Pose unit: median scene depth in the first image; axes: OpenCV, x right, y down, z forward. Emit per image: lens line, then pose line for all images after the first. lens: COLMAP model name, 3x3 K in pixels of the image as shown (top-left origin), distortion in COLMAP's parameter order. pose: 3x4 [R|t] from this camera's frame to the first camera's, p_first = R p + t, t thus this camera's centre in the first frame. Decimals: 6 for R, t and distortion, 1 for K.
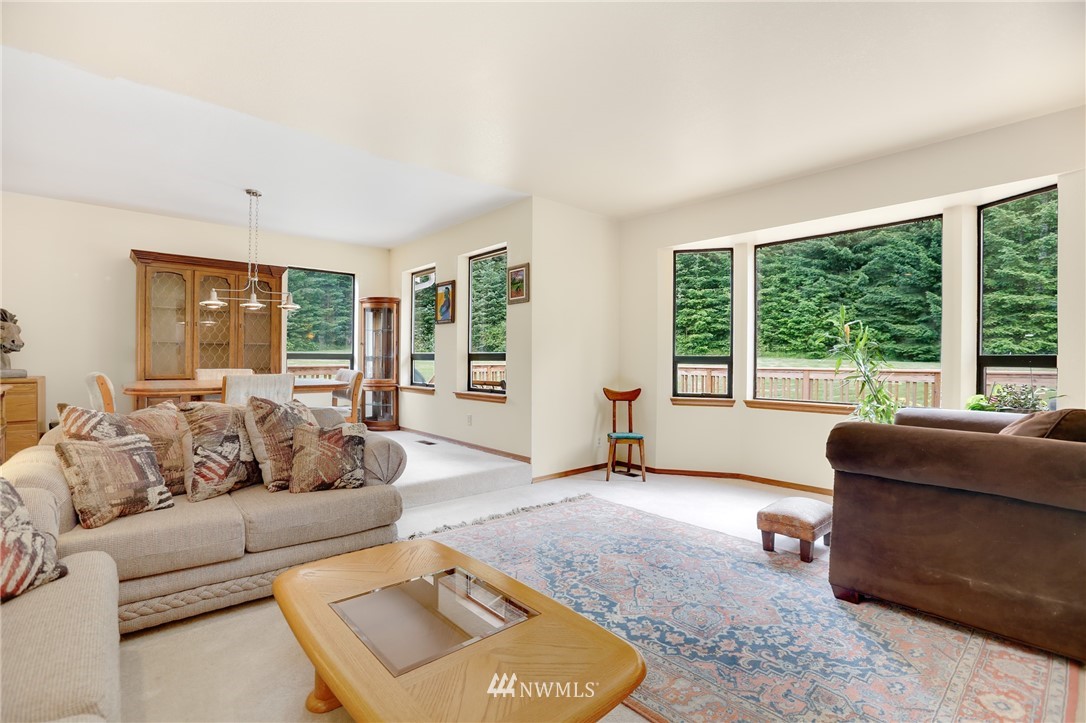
lens RADIAL K [[497.9, 0, 541.3], [0, 497.9, 363.4], [0, 0, 1]] dist [-0.046520, 0.023623]
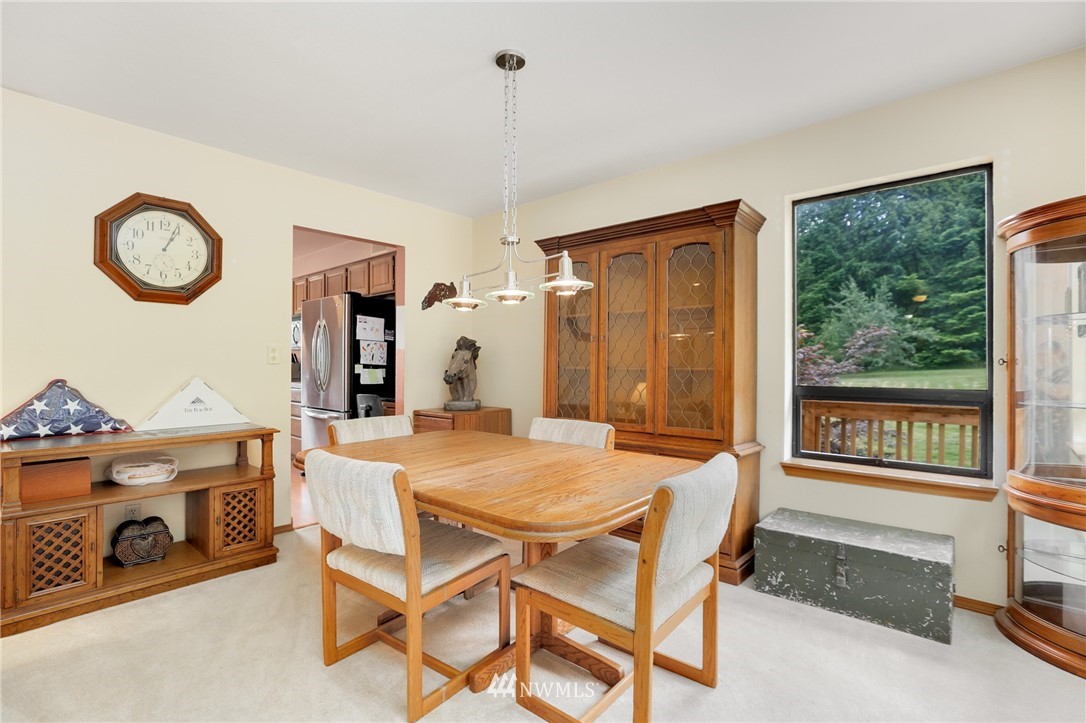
lens RADIAL K [[497.9, 0, 541.3], [0, 497.9, 363.4], [0, 0, 1]] dist [-0.046520, 0.023623]
pose [[0.115957, -0.008503, -0.993218, -0.198137], [-0.008071, 0.999922, -0.009503, -0.083556], [0.993221, 0.009118, 0.115879, 1.664332]]
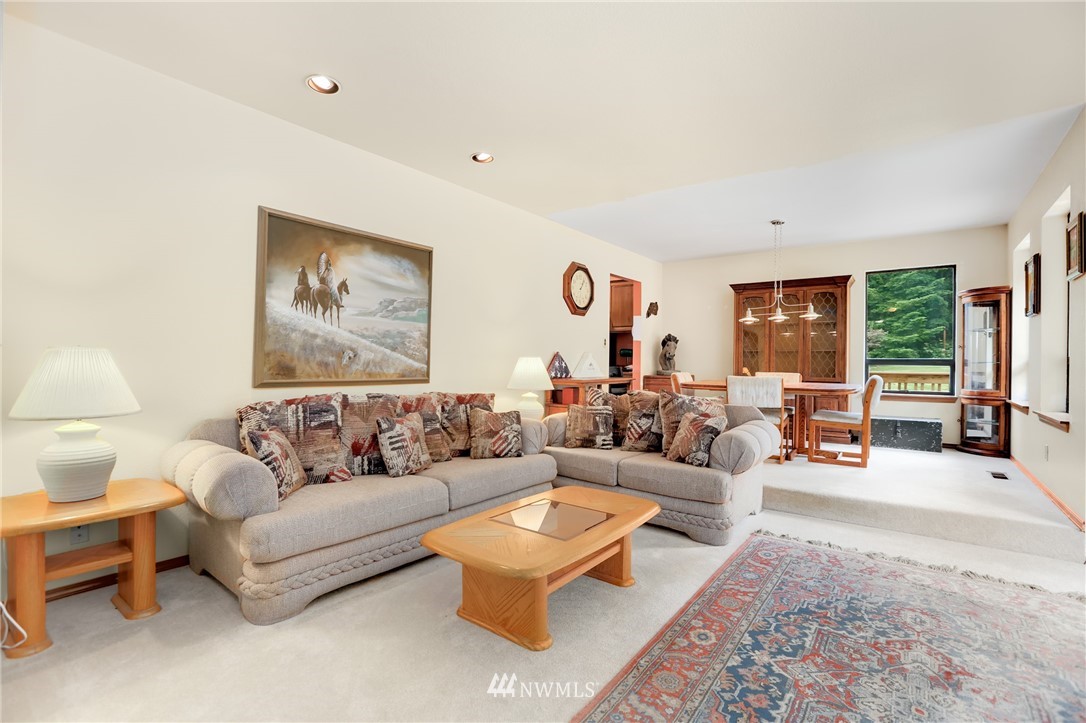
lens RADIAL K [[497.9, 0, 541.3], [0, 497.9, 363.4], [0, 0, 1]] dist [-0.046520, 0.023623]
pose [[0.198017, -0.002098, -0.980196, 0.766207], [-0.013134, 0.999902, -0.004793, 0.004430], [0.980111, 0.013823, 0.197970, 0.363976]]
